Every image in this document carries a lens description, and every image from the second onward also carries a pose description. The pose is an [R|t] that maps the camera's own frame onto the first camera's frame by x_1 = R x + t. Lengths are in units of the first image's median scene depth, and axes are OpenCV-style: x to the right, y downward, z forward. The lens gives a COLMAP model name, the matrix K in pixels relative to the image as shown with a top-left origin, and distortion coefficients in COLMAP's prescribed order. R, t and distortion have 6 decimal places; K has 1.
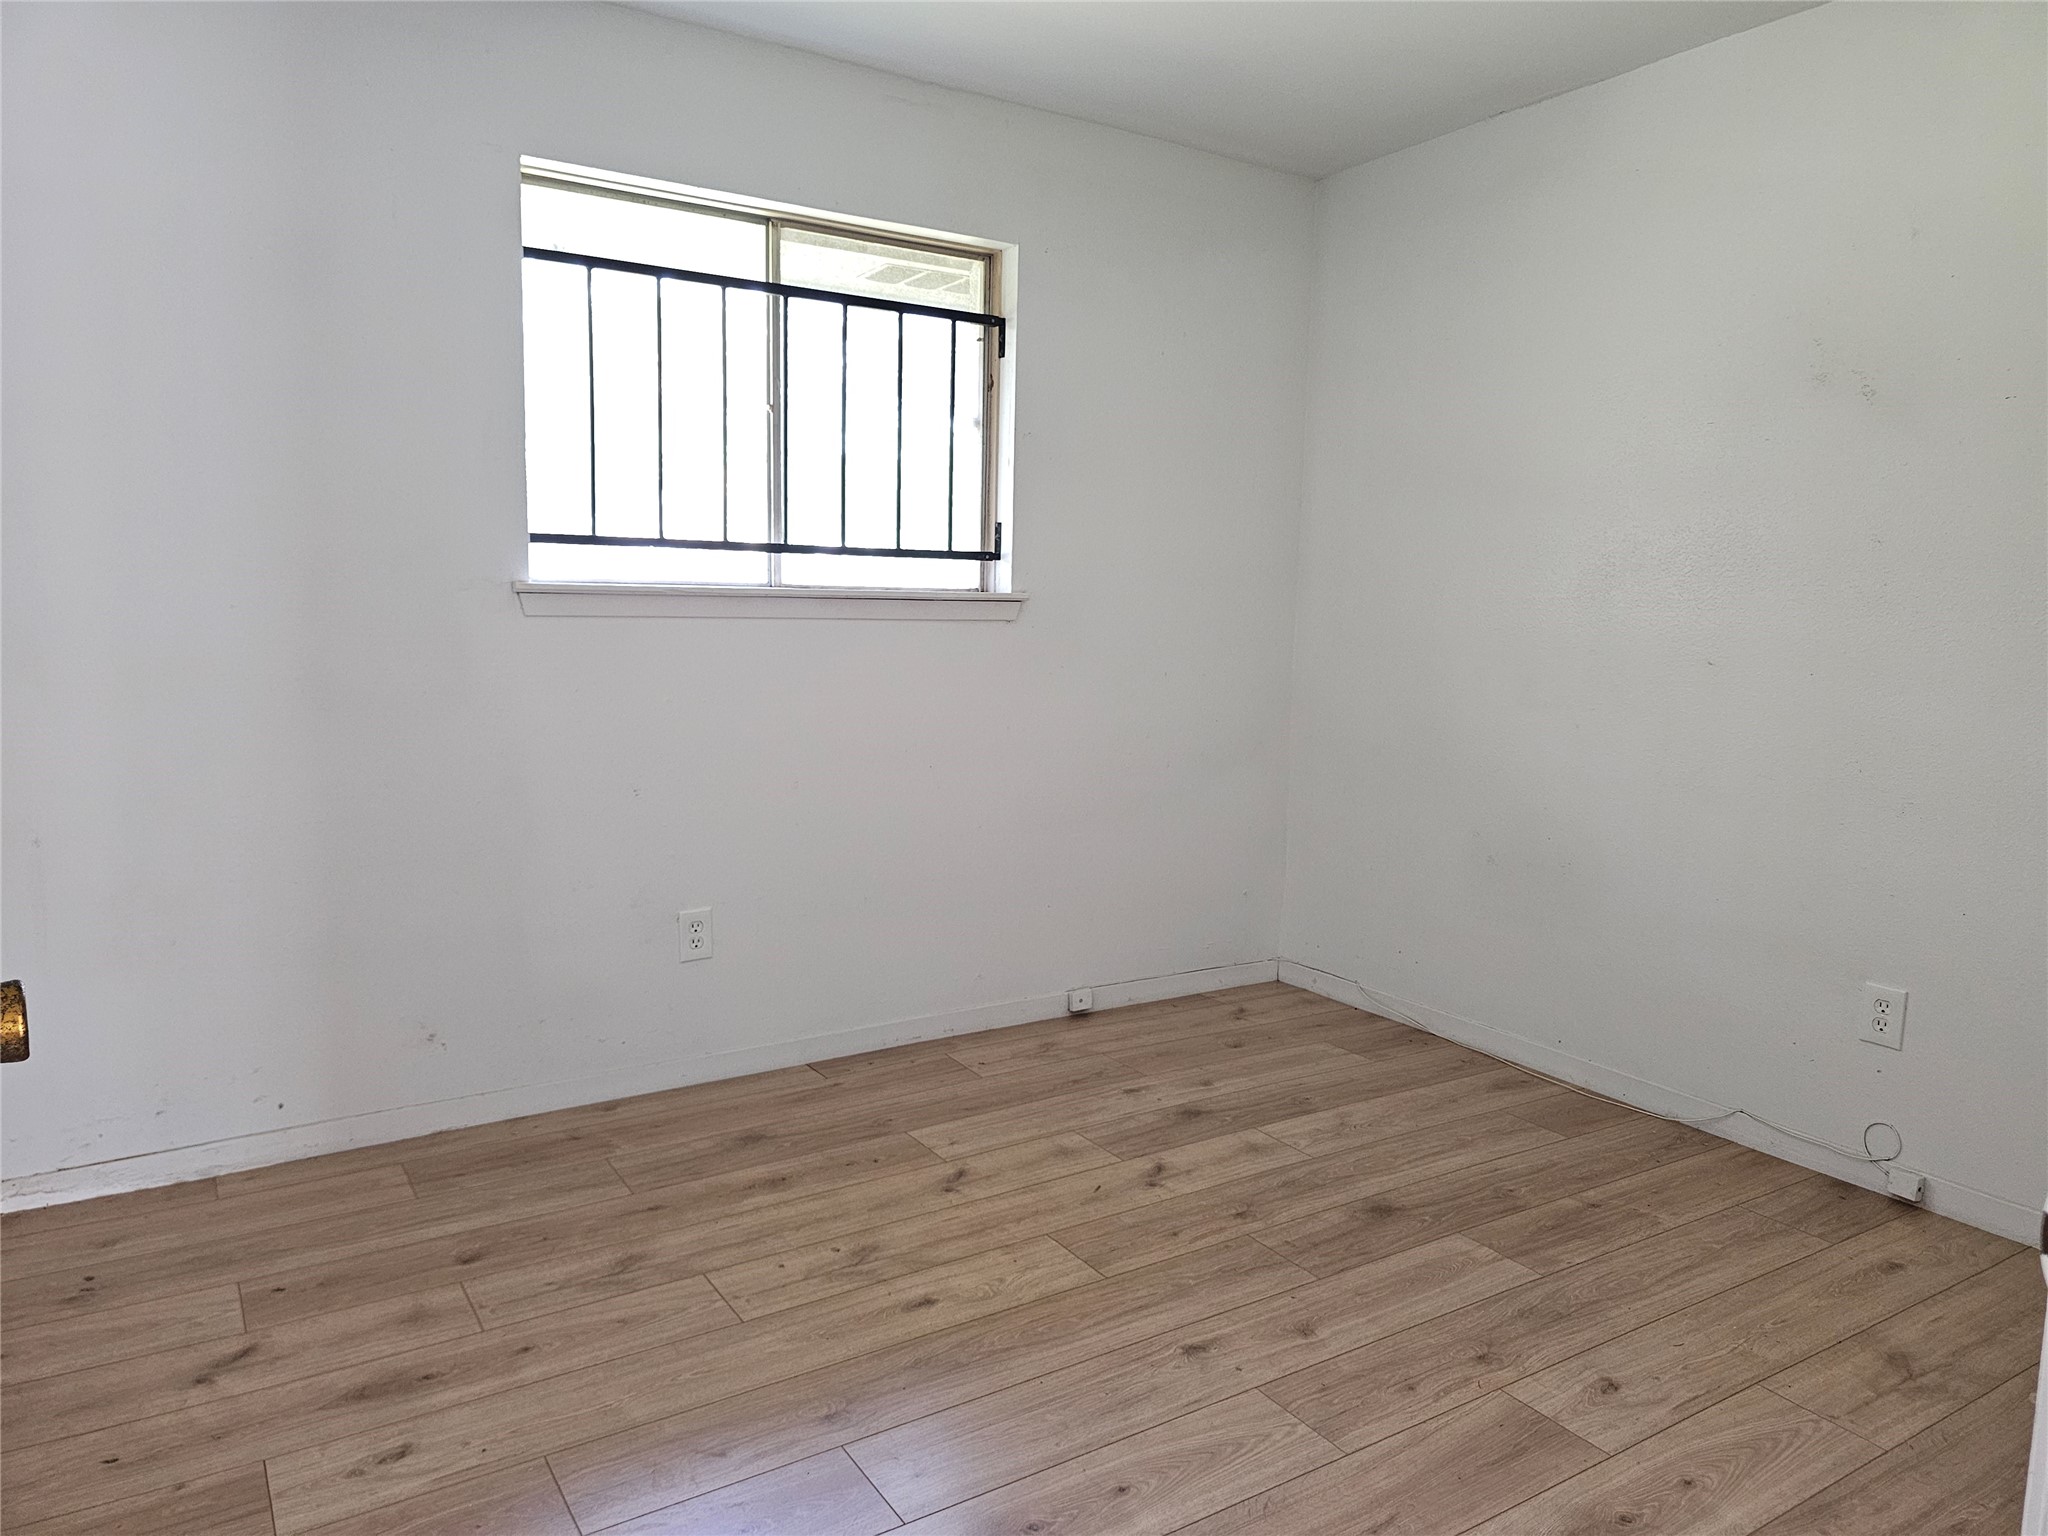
lens RADIAL K [[1382.4, 0, 1024.9], [0, 1382.4, 769.0], [0, 0, 1]] dist [0.041411, -0.009331]
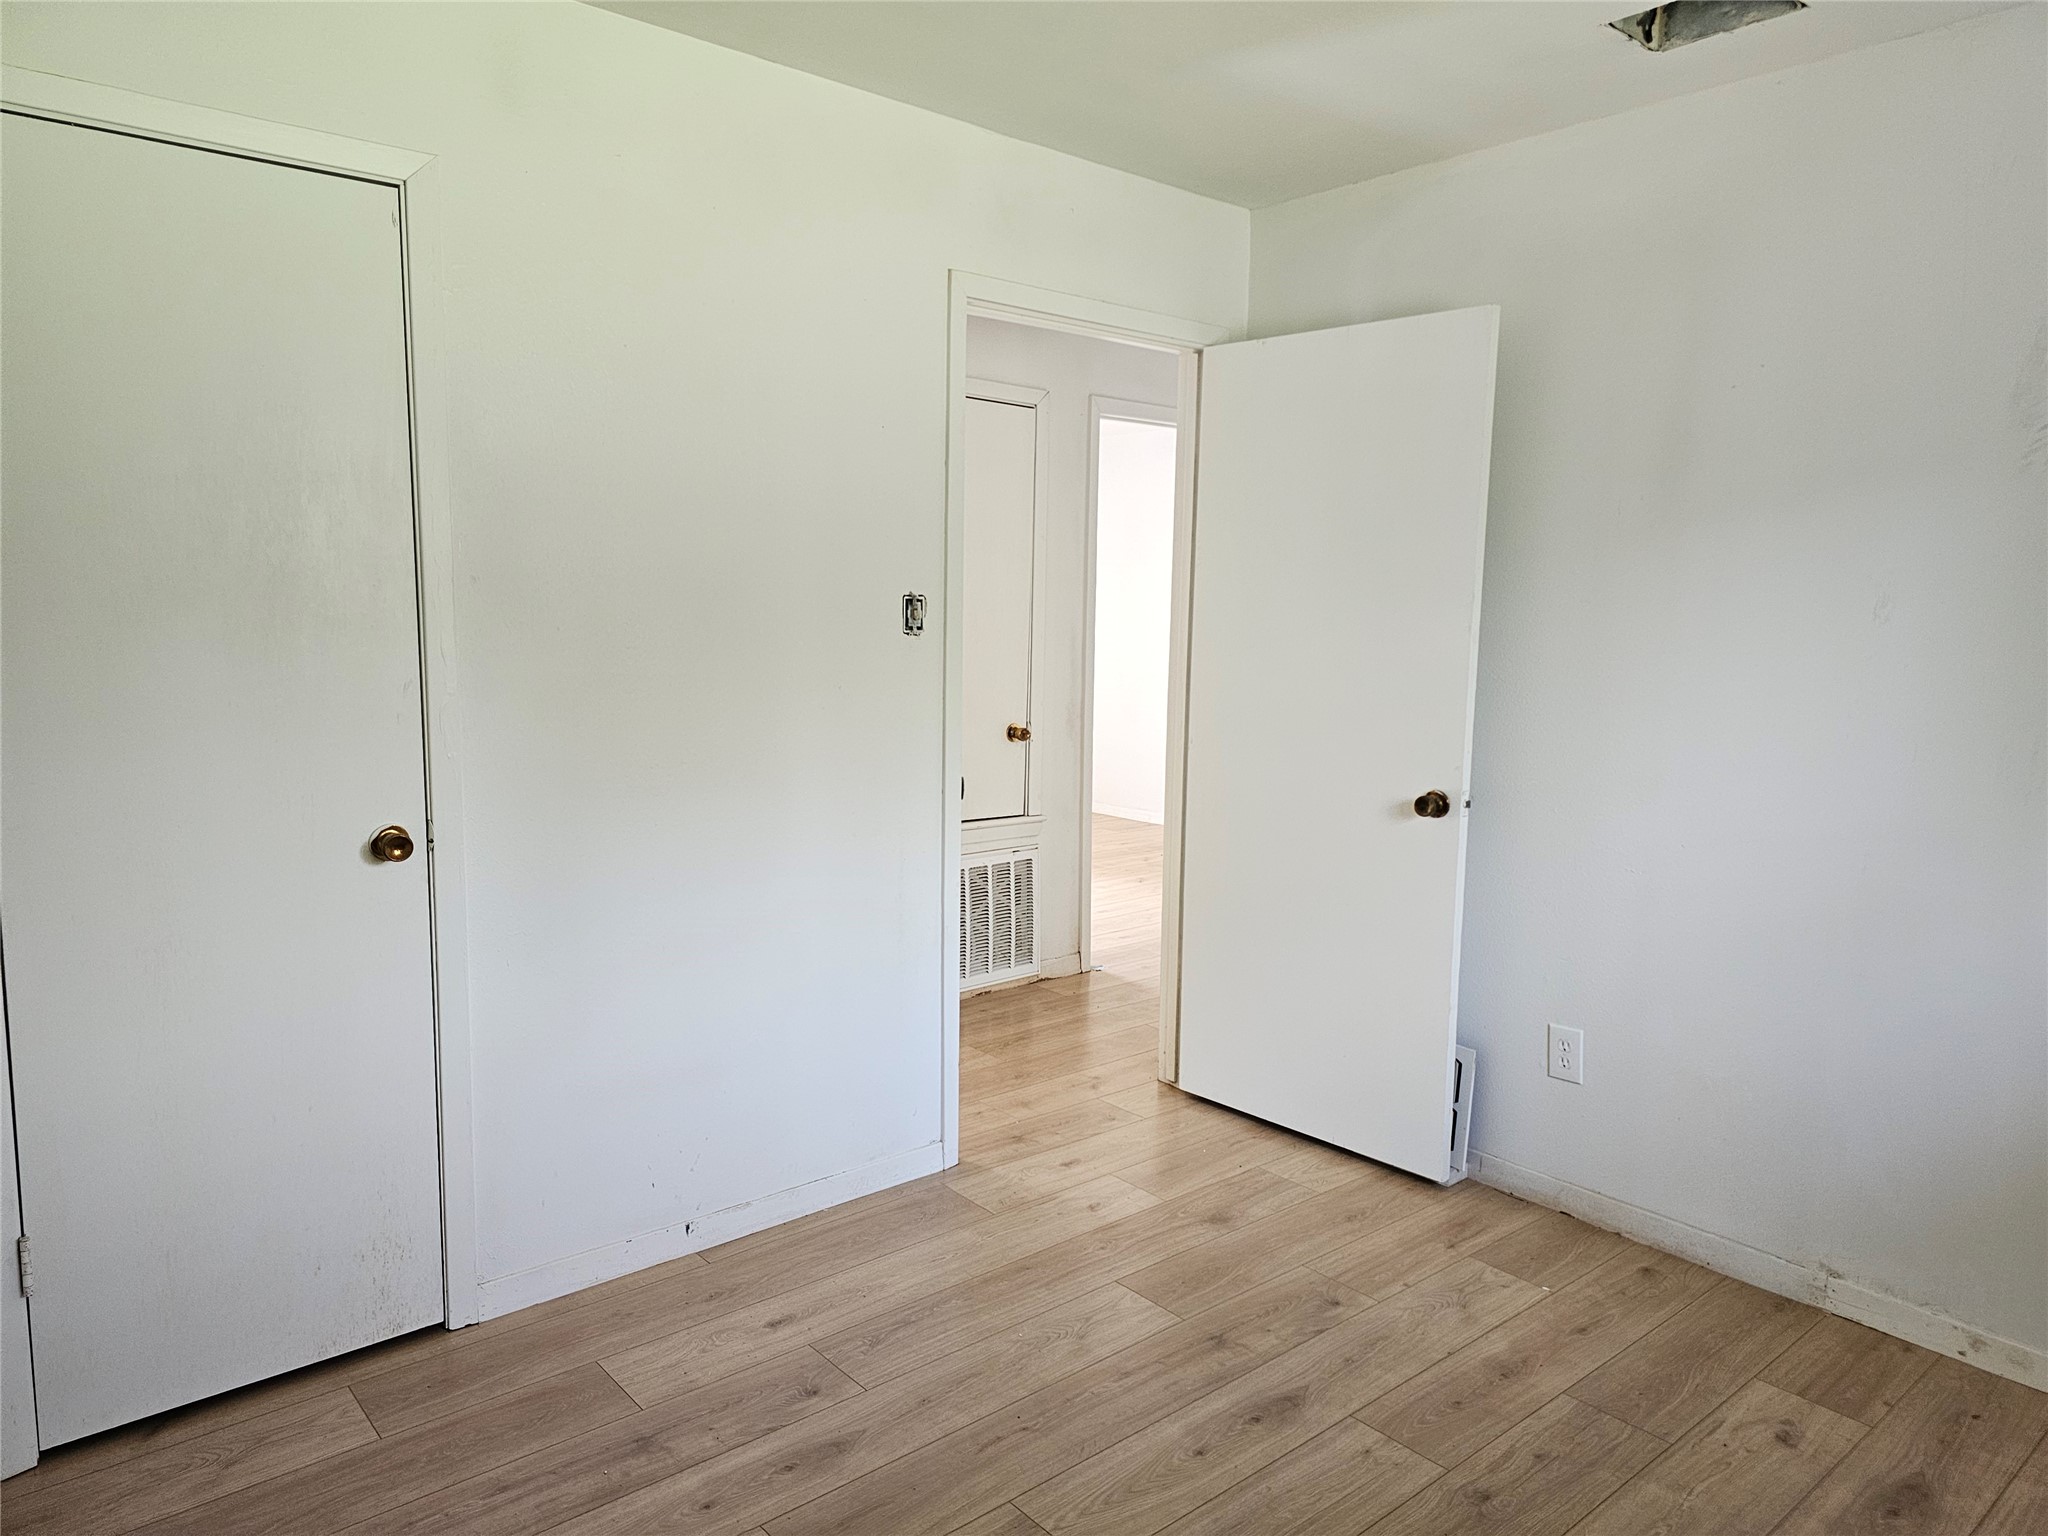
lens RADIAL K [[1382.4, 0, 1026.2], [0, 1382.4, 770.1], [0, 0, 1]] dist [0.041411, -0.009331]
pose [[-0.988978, -0.027094, -0.145565, 0.401754], [-0.062646, 0.967353, 0.245567, -0.335667], [0.134160, 0.251979, -0.958388, 1.950519]]
